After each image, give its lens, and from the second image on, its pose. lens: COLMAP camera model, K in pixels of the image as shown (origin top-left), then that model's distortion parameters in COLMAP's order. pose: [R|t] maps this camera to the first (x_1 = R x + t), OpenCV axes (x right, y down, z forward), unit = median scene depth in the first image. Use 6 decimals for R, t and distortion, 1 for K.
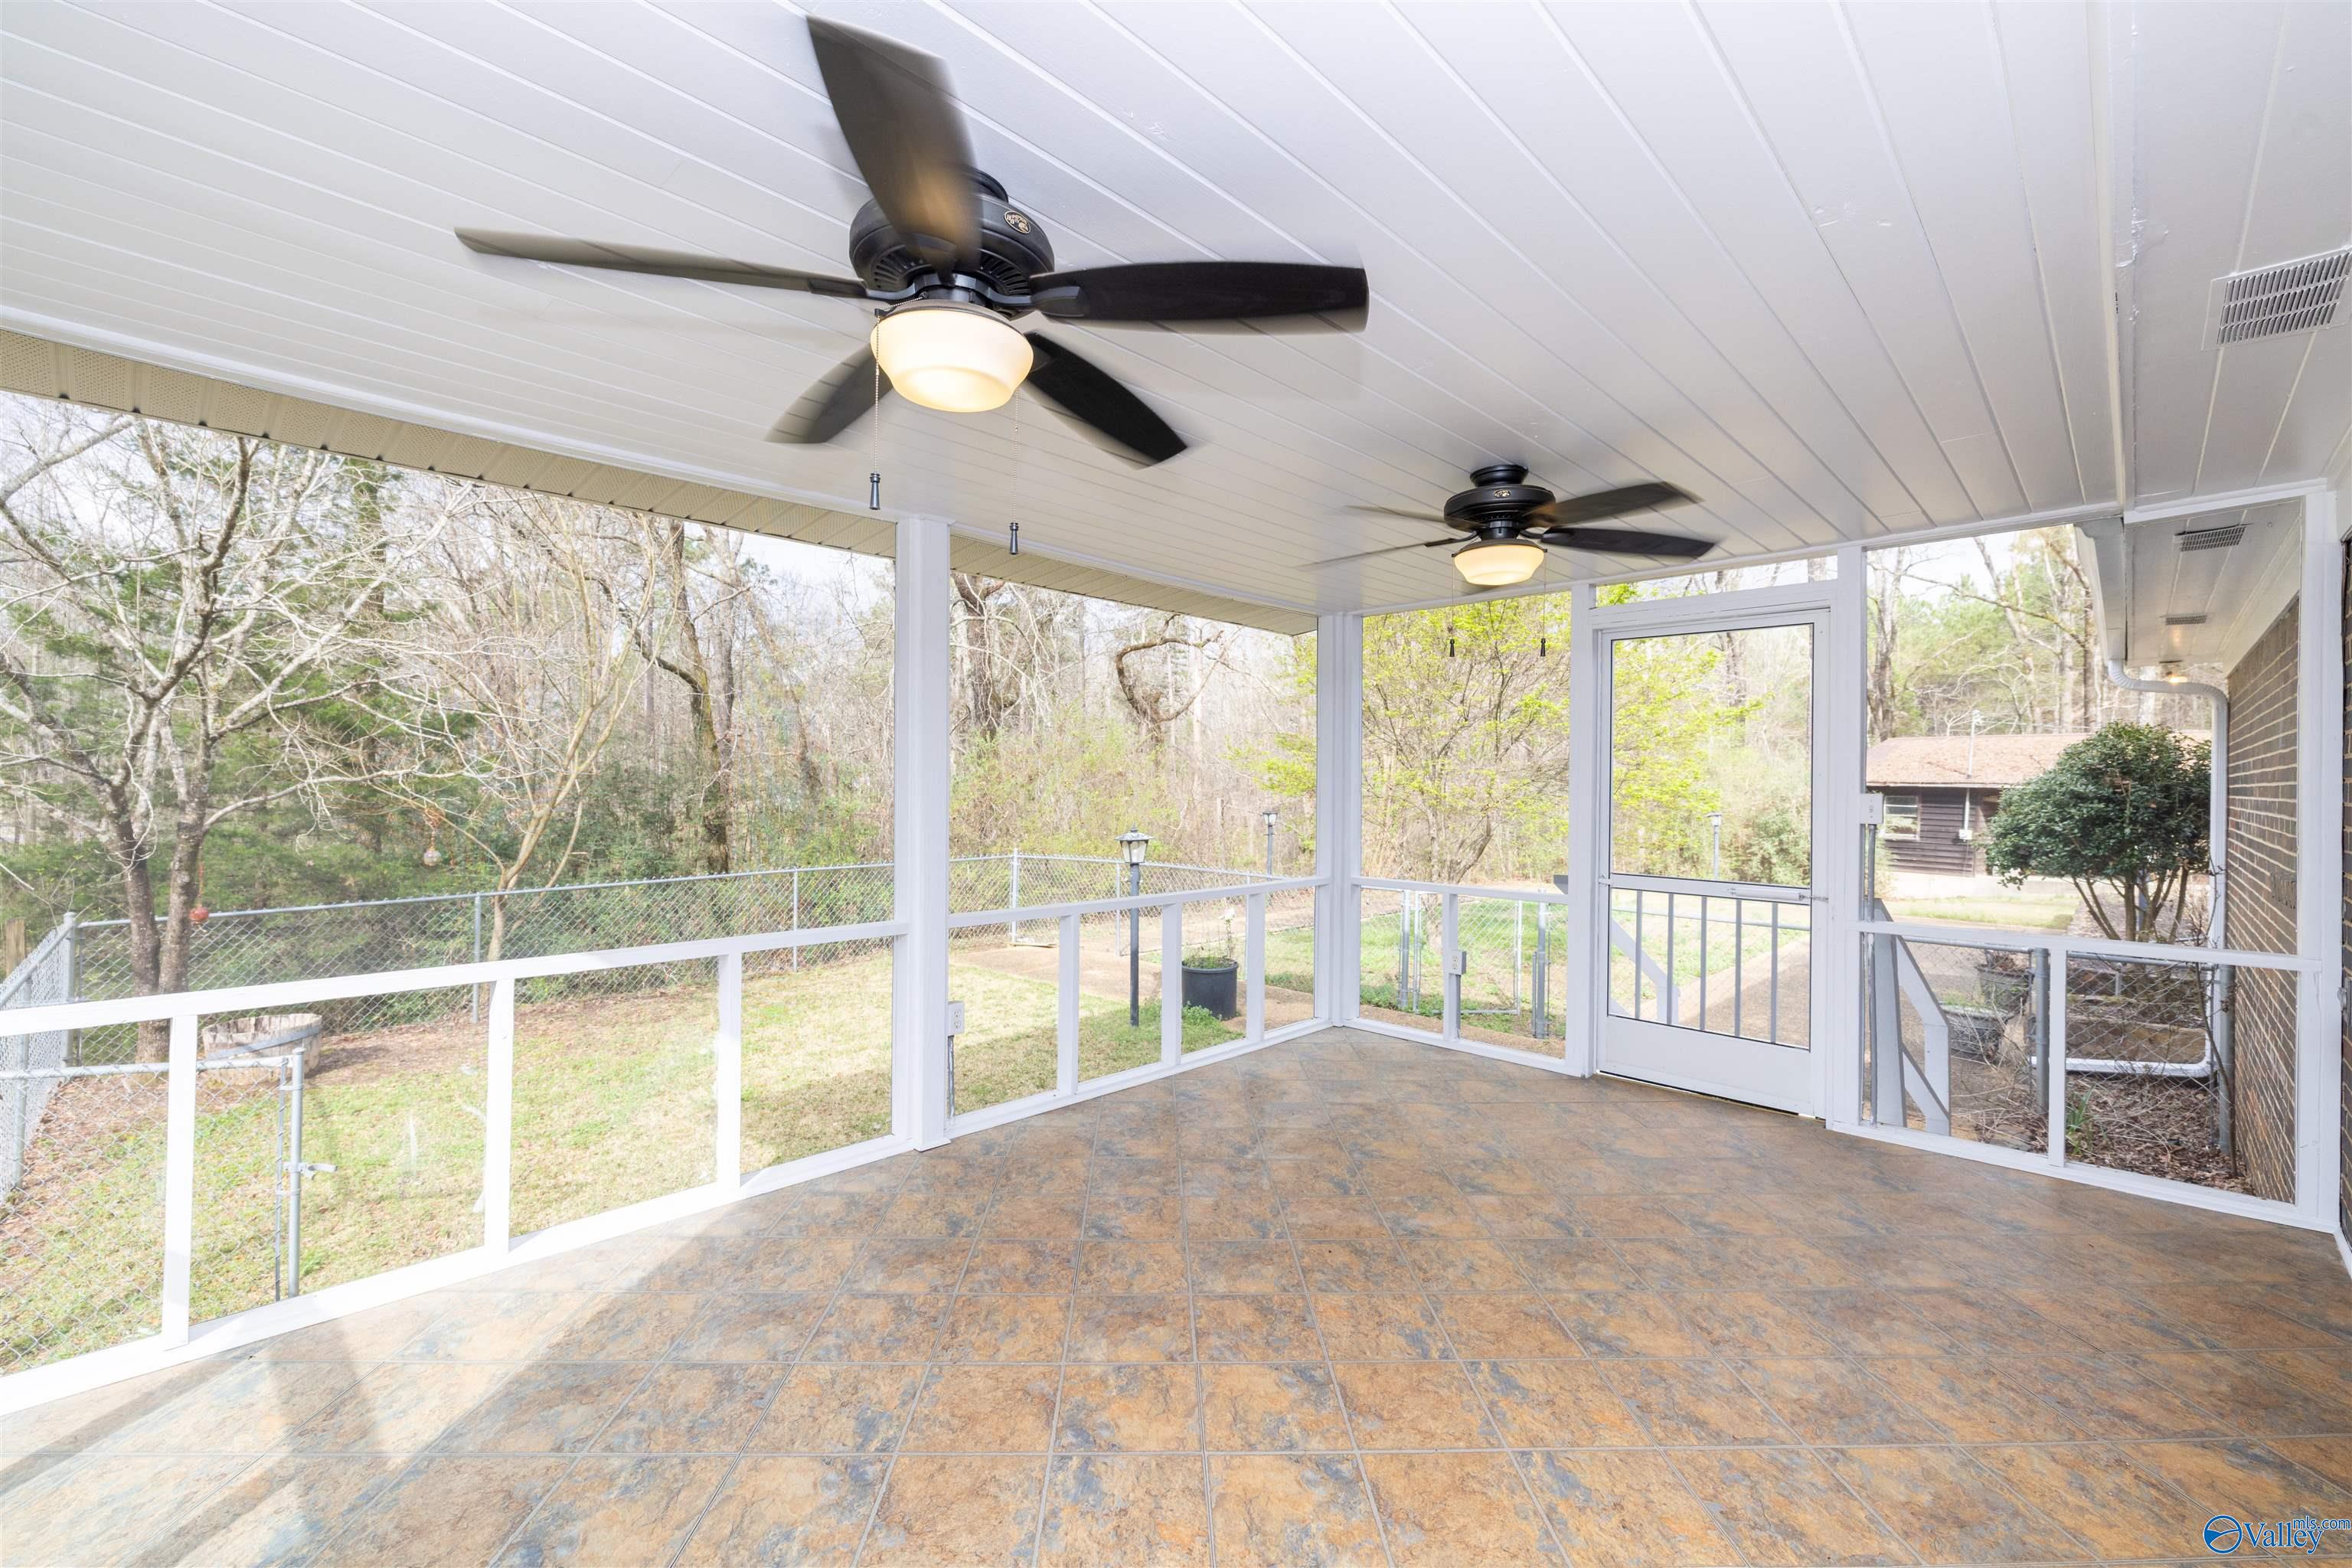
lens RADIAL K [[990.1, 0, 1173.0], [0, 990.1, 774.2], [0, 0, 1]] dist [0.000931, -0.000595]
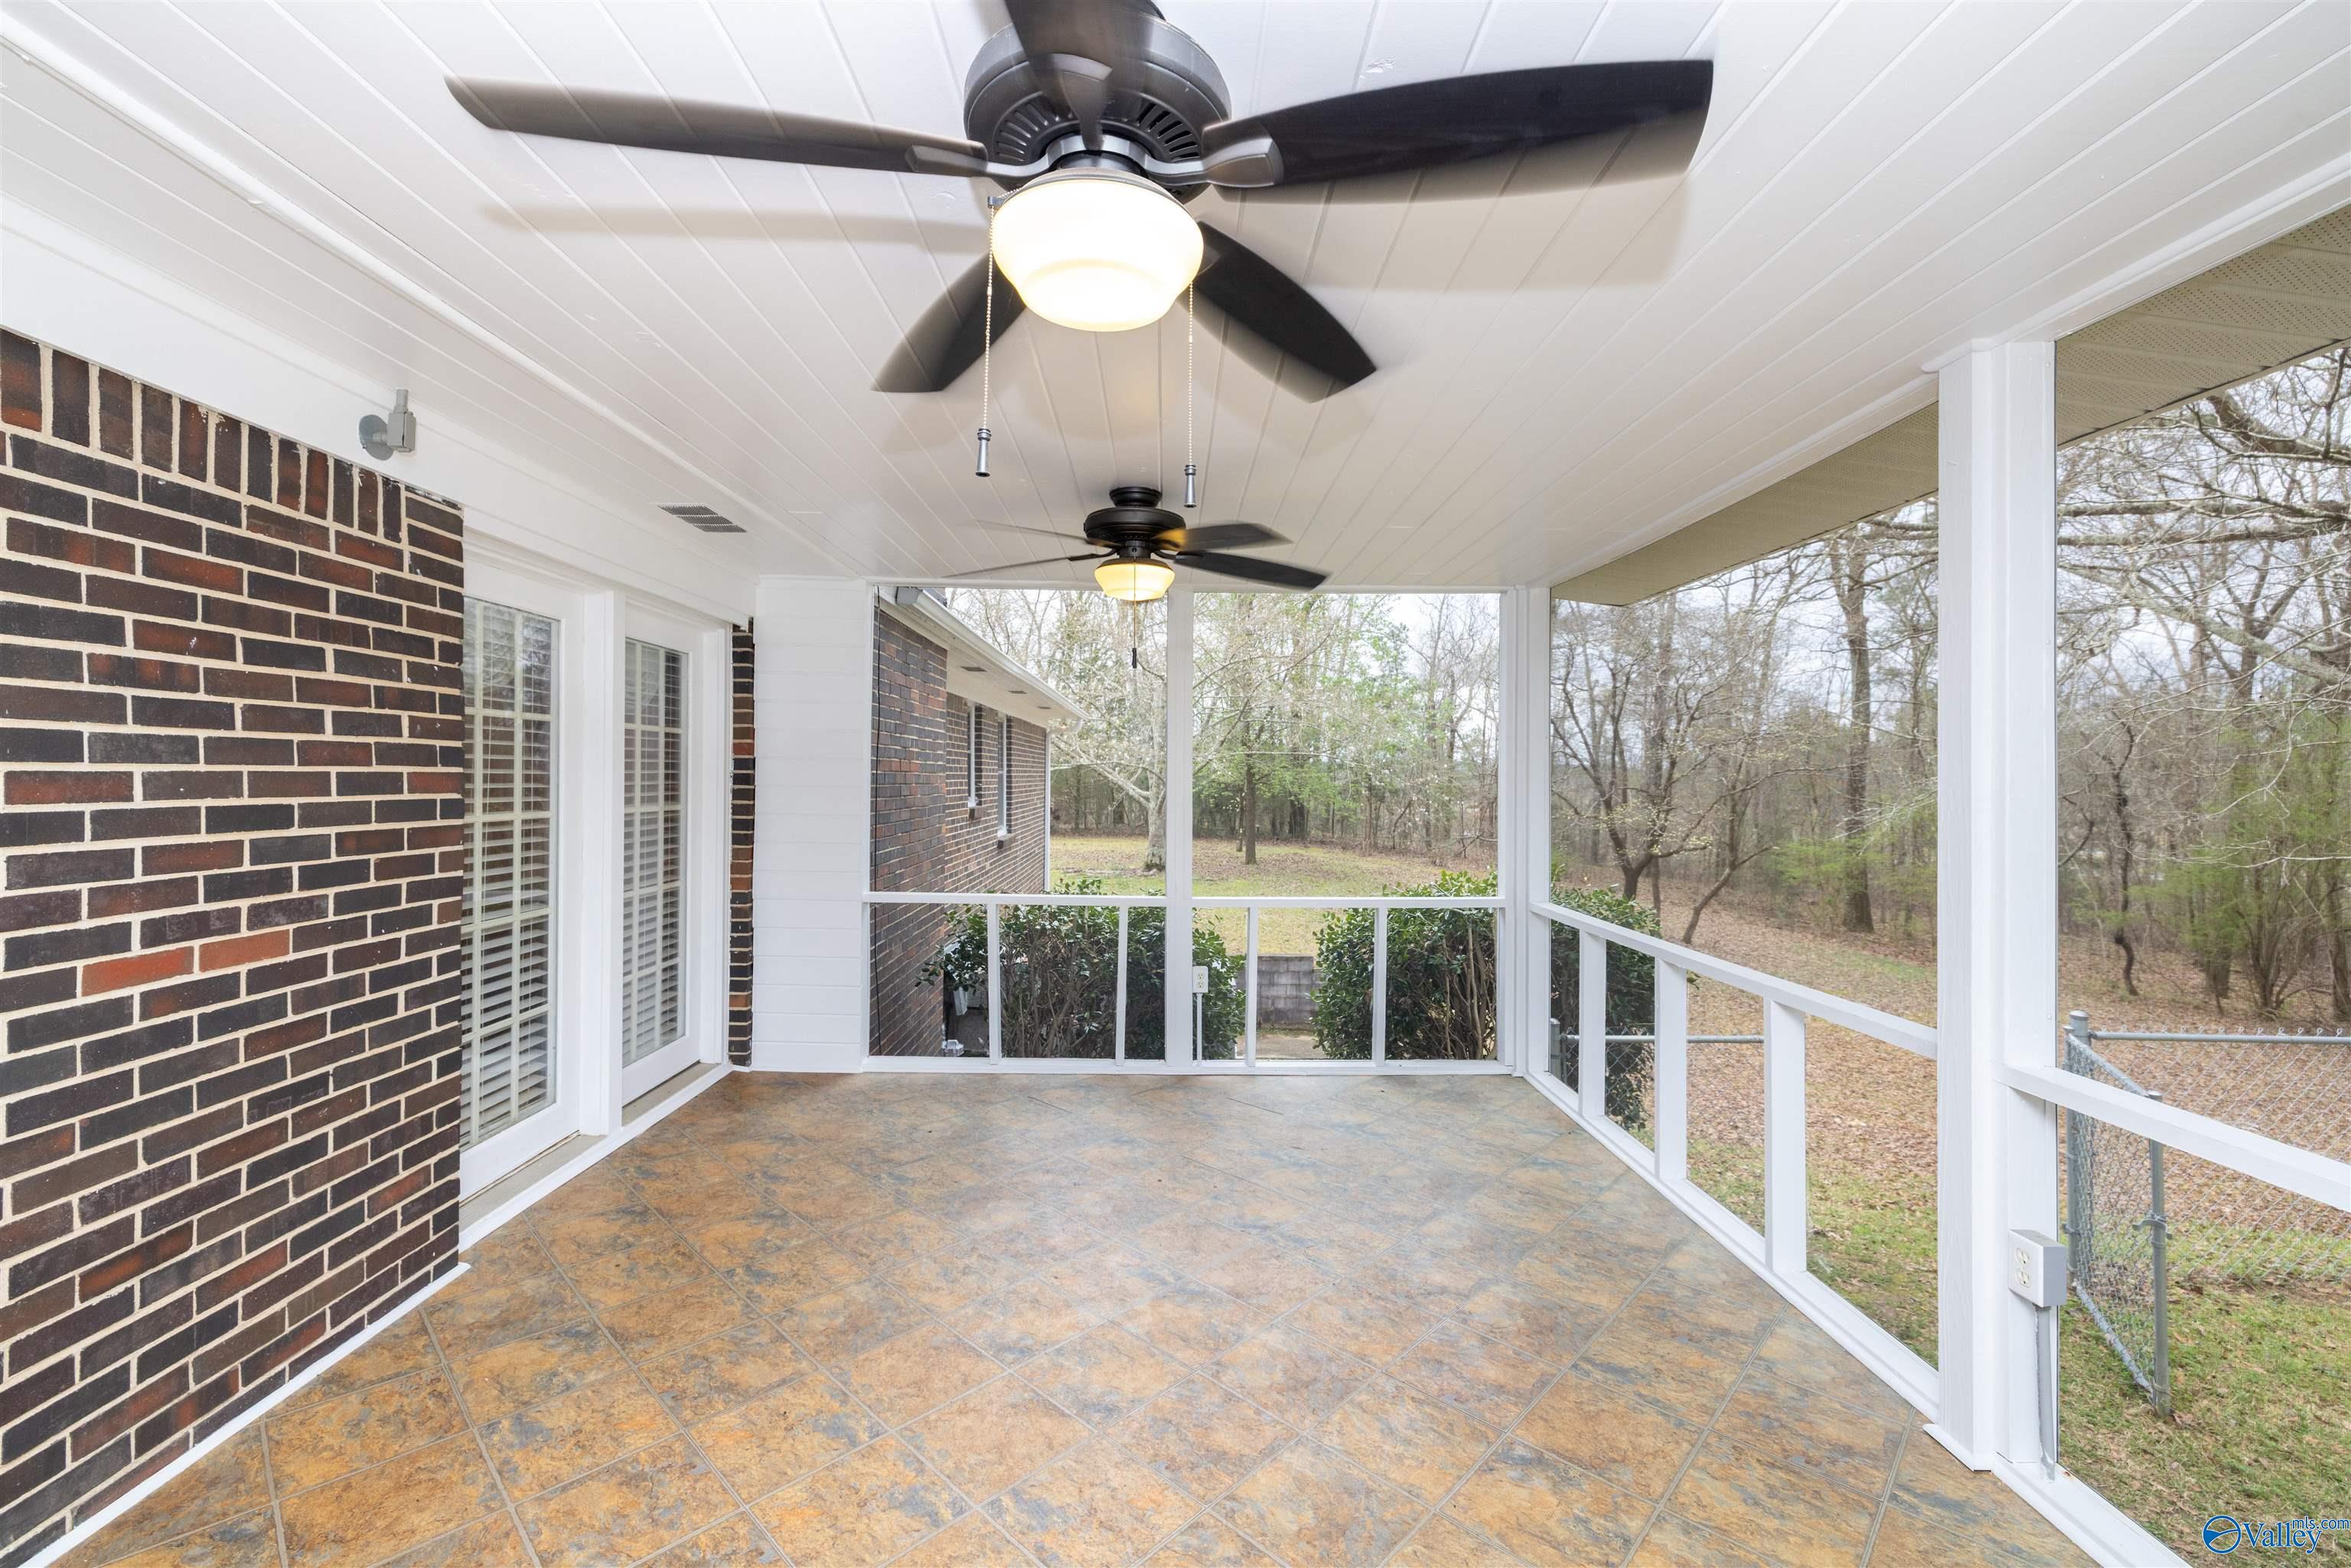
lens RADIAL K [[983.3, 0, 1163.0], [0, 983.3, 776.7], [0, 0, 1]] dist [-0.012192, 0.008199]
pose [[-0.718422, -0.019167, -0.695343, 0.577448], [-0.011624, 0.999812, -0.015550, 0.003536], [0.695510, -0.003089, -0.718509, 1.298994]]
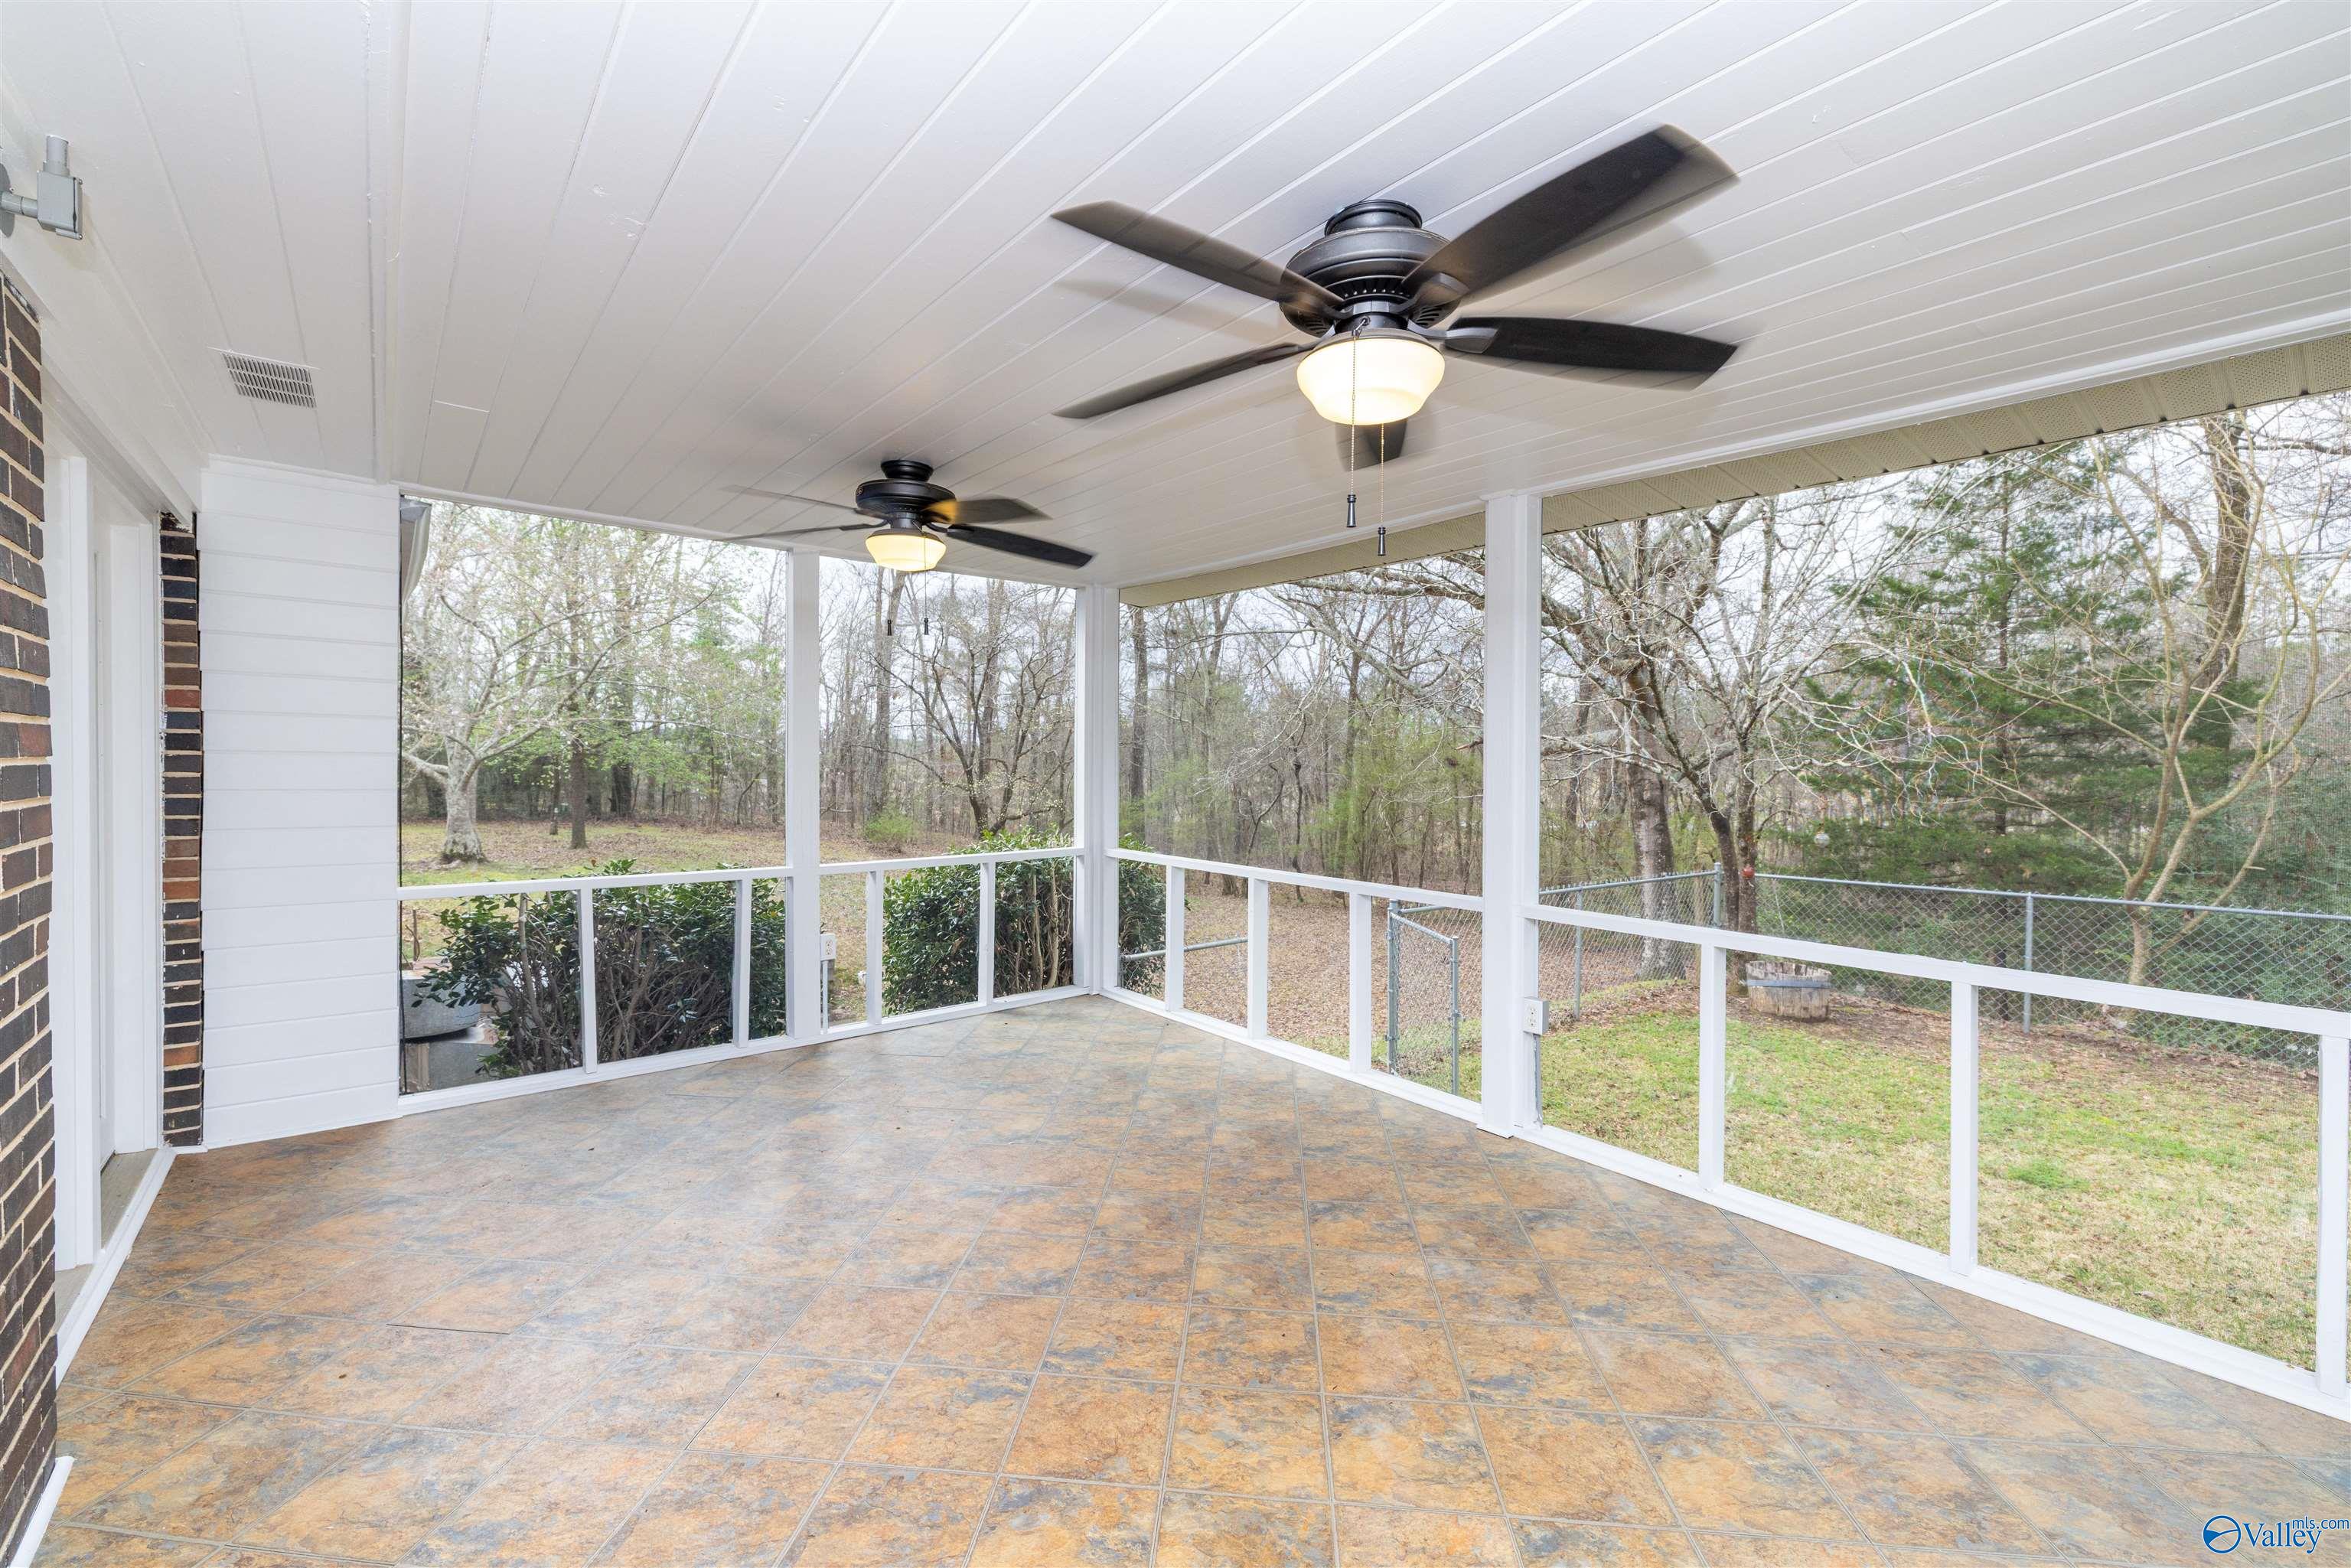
lens RADIAL K [[986.2, 0, 1171.5], [0, 986.2, 770.7], [0, 0, 1]] dist [-0.000259, -0.000409]
pose [[-0.124057, 0.001352, -0.992274, 0.920951], [-0.002940, 0.999994, 0.001730, 0.017853], [0.992271, 0.003132, -0.124052, 0.956033]]
